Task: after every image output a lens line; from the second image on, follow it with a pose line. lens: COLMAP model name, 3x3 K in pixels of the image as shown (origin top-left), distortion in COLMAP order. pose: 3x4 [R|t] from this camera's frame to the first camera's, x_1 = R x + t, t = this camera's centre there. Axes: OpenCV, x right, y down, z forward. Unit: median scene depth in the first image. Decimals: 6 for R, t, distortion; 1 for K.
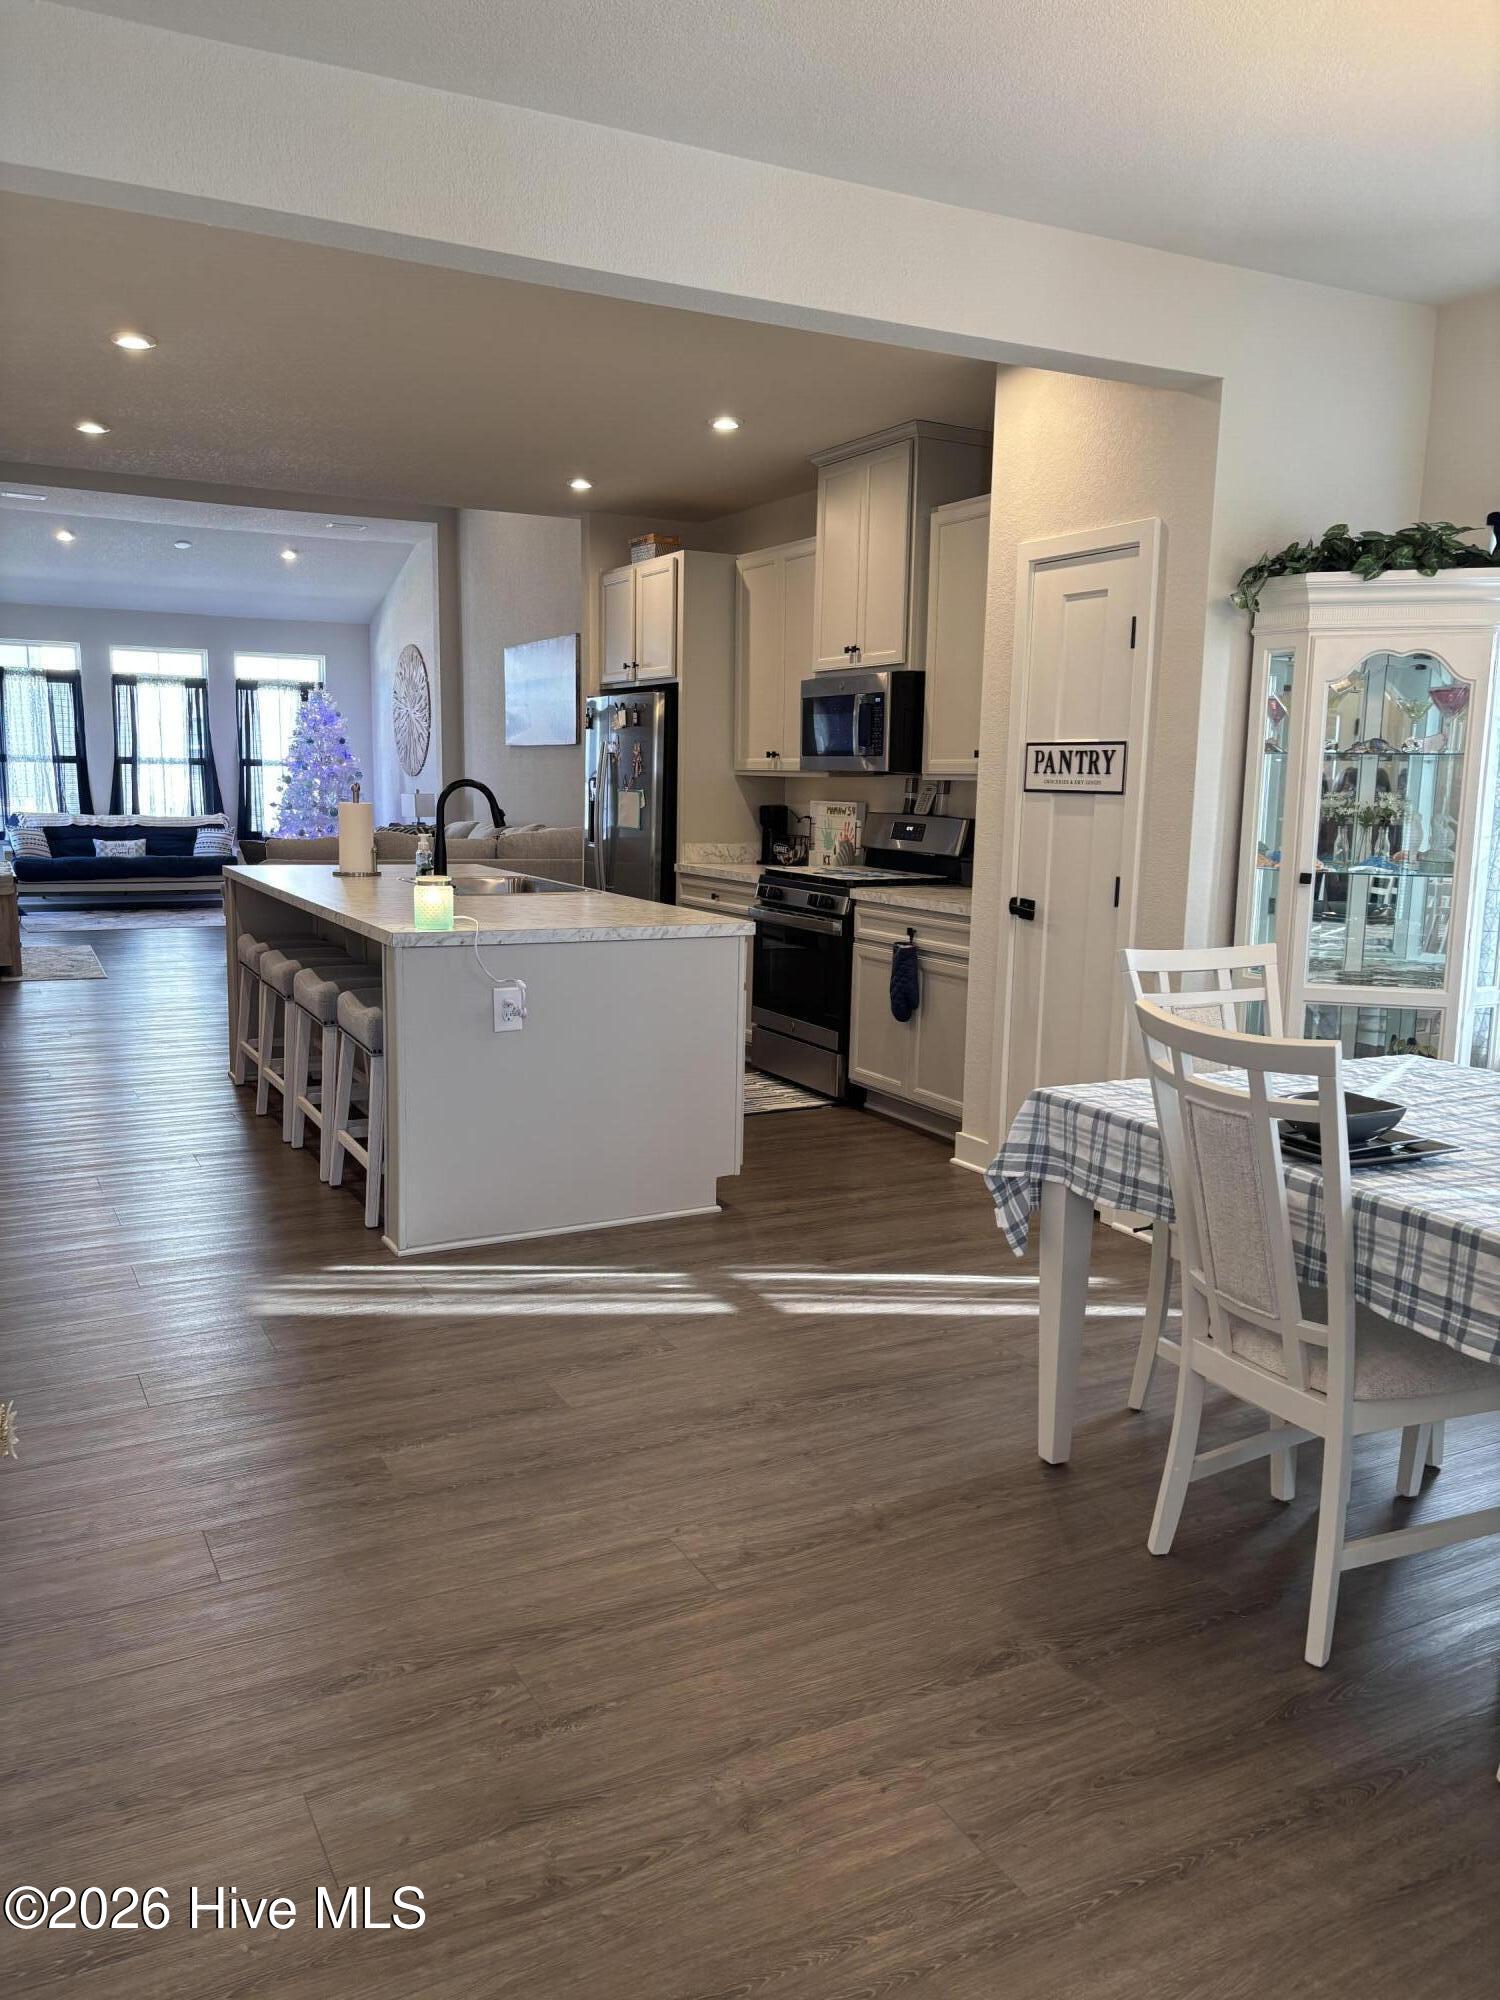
lens RADIAL K [[1511.3, 0, 757.2], [0, 1511.3, 1022.8], [0, 0, 1]] dist [0.093319, -0.241153]
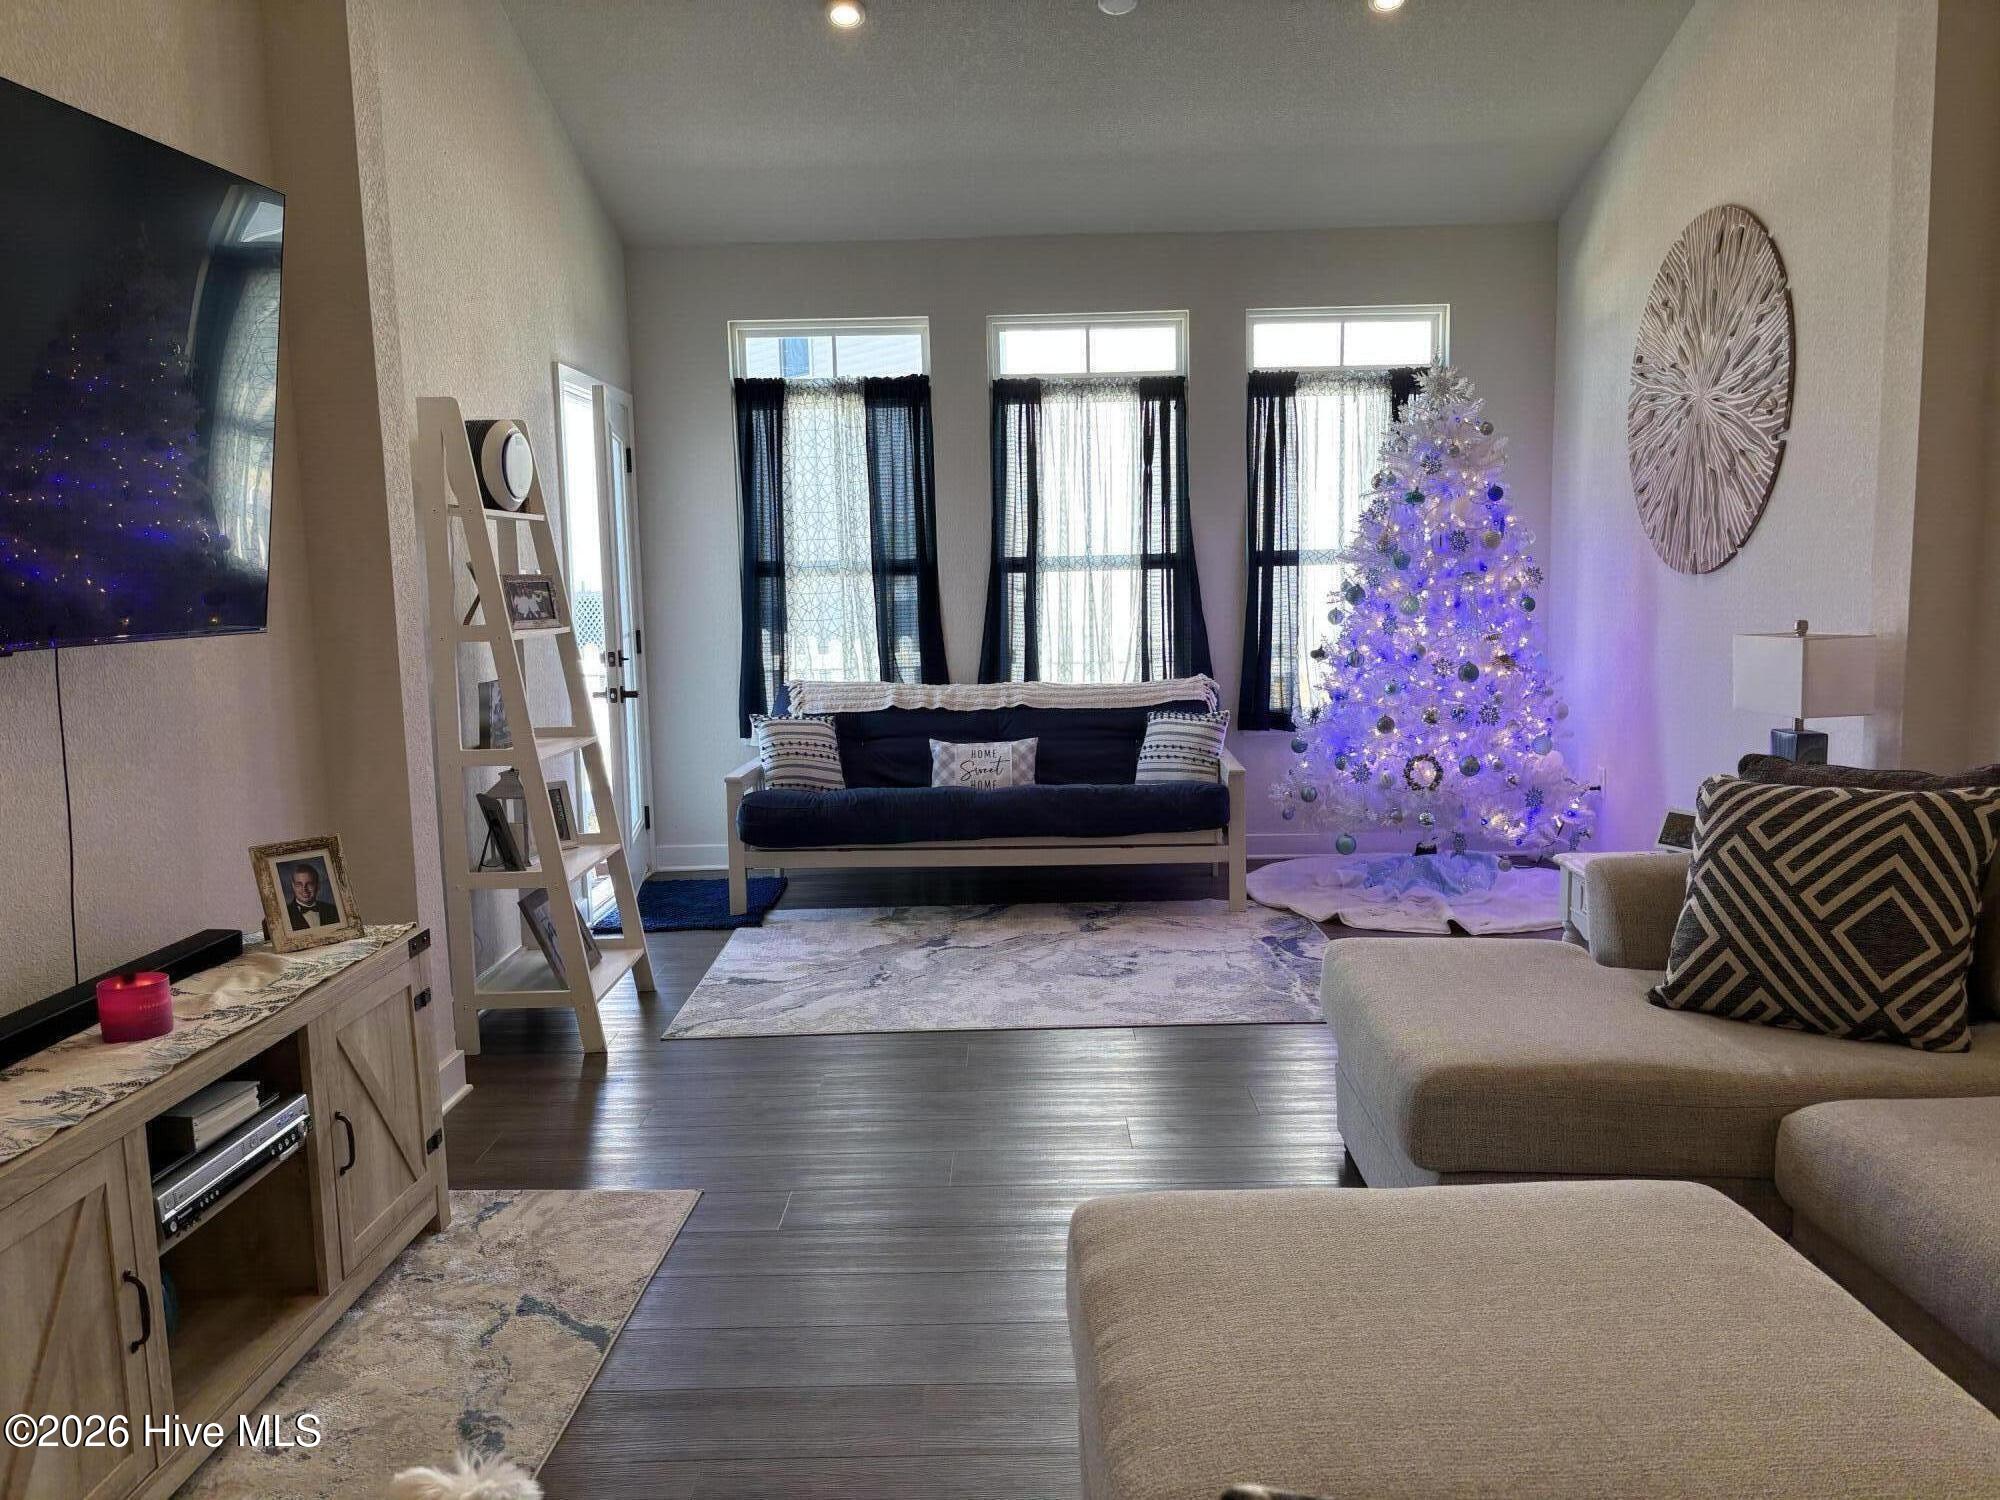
lens RADIAL K [[1494.3, 0, 999.7], [0, 1494.3, 763.4], [0, 0, 1]] dist [0.014684, 0.008333]
pose [[0.873616, 0.024330, -0.486008, -0.349616], [-0.040996, 0.998878, -0.023687, -0.180093], [0.484887, 0.040618, 0.873633, 1.079033]]
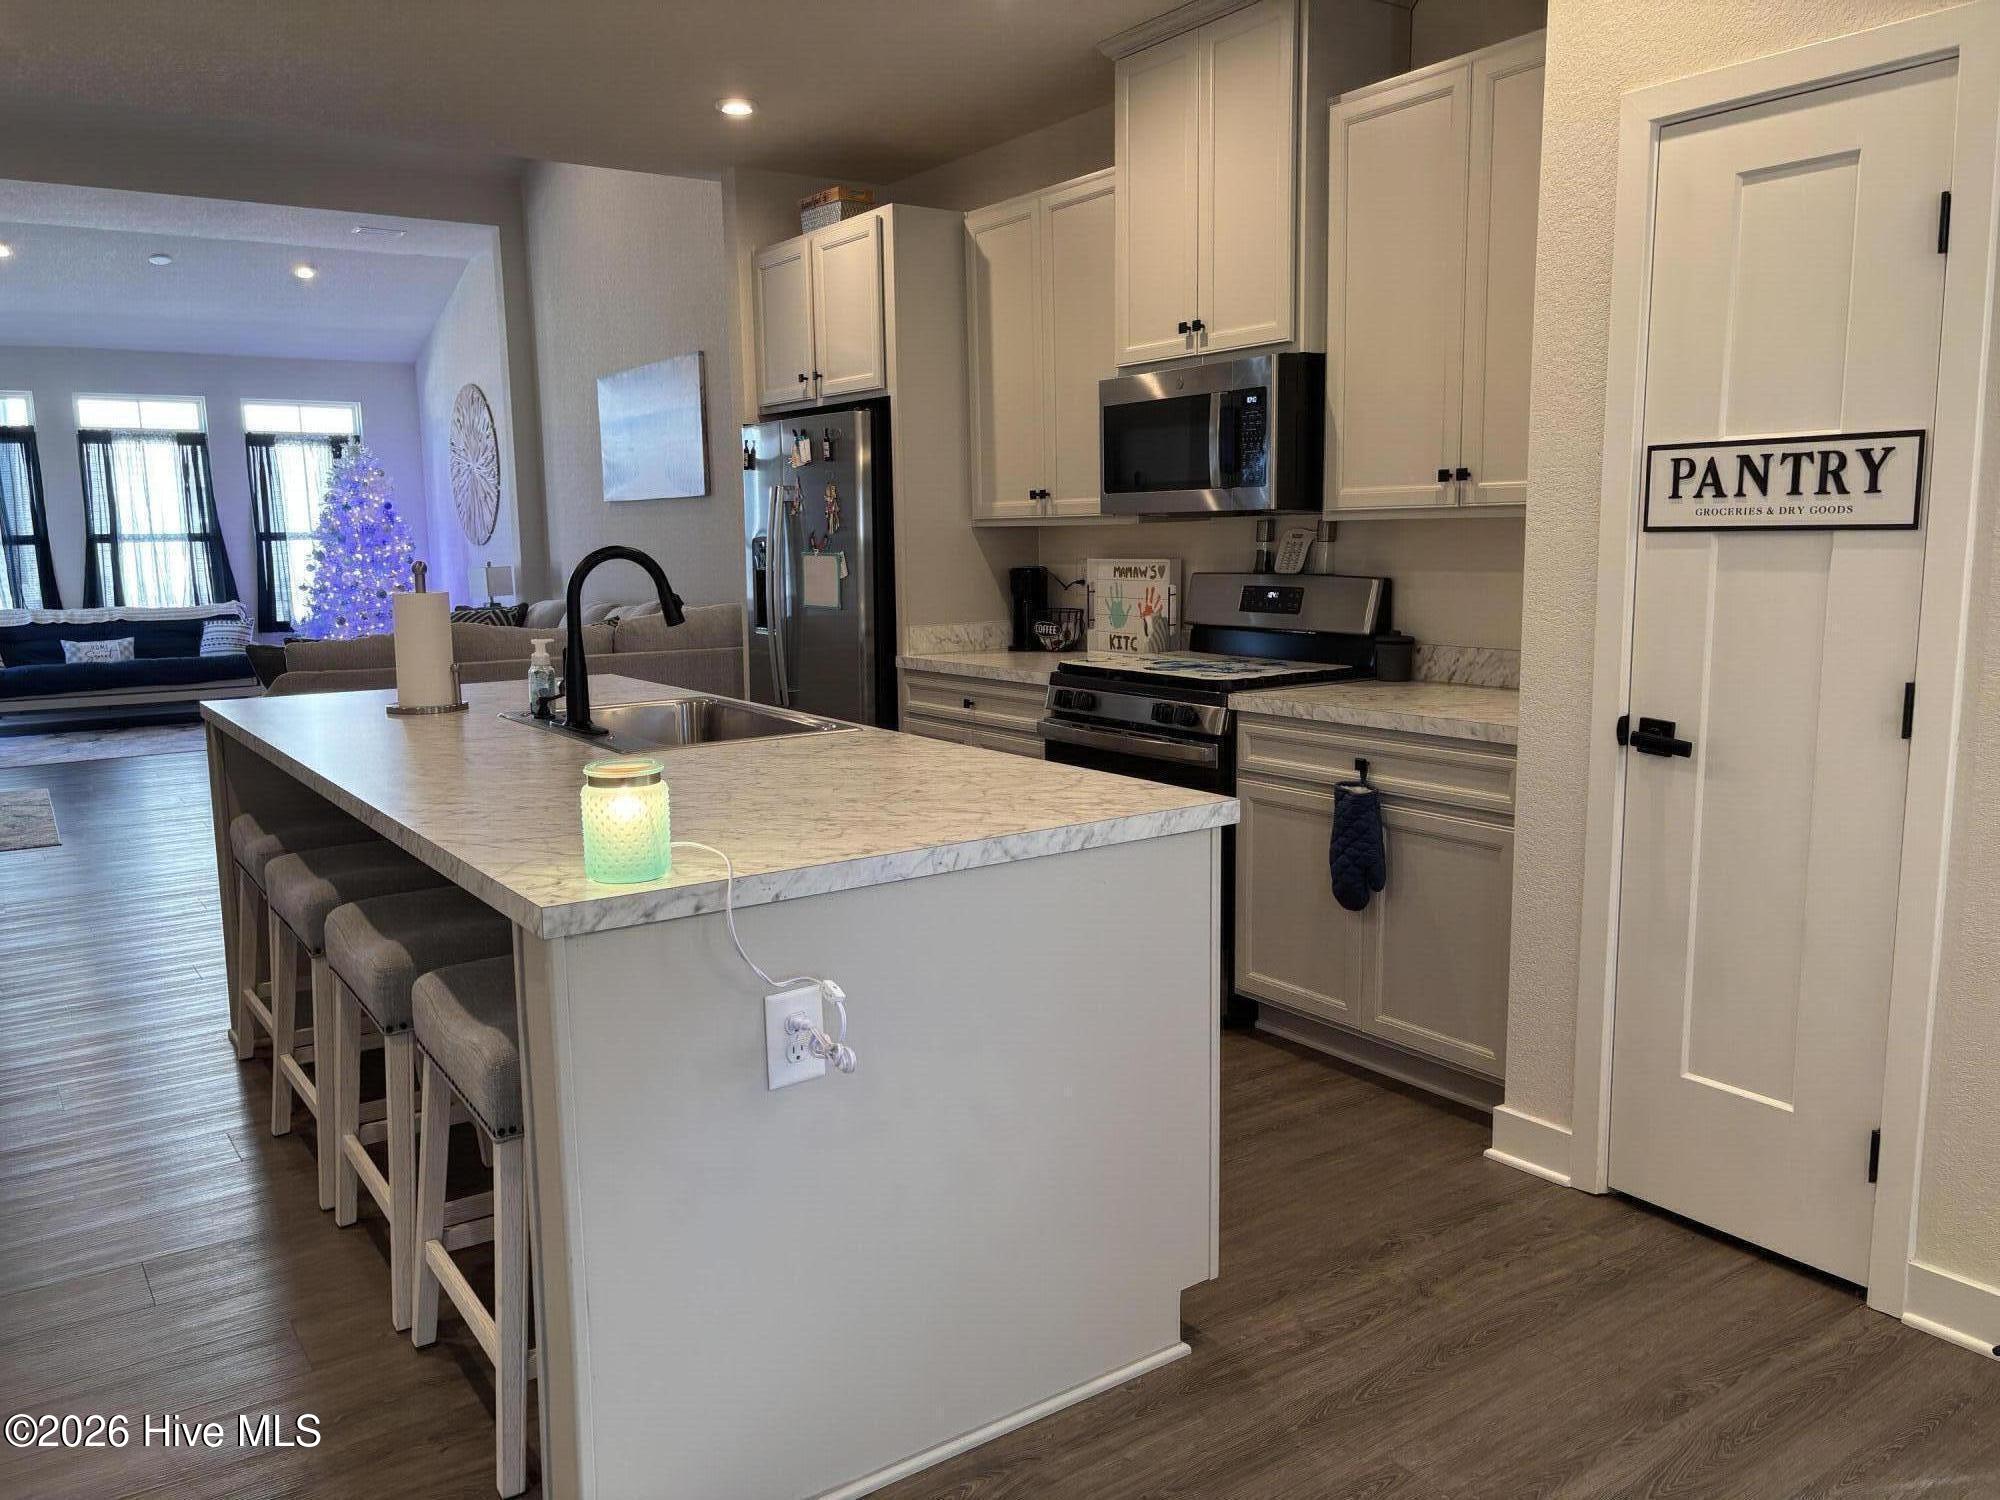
lens RADIAL K [[1494.3, 0, 999.7], [0, 1494.3, 763.4], [0, 0, 1]] dist [0.014684, 0.008333]
pose [[0.992041, -0.052581, 0.114412, -0.088639], [0.053328, 0.998571, -0.003477, -0.051431], [-0.114066, 0.009551, 0.993427, 0.316160]]
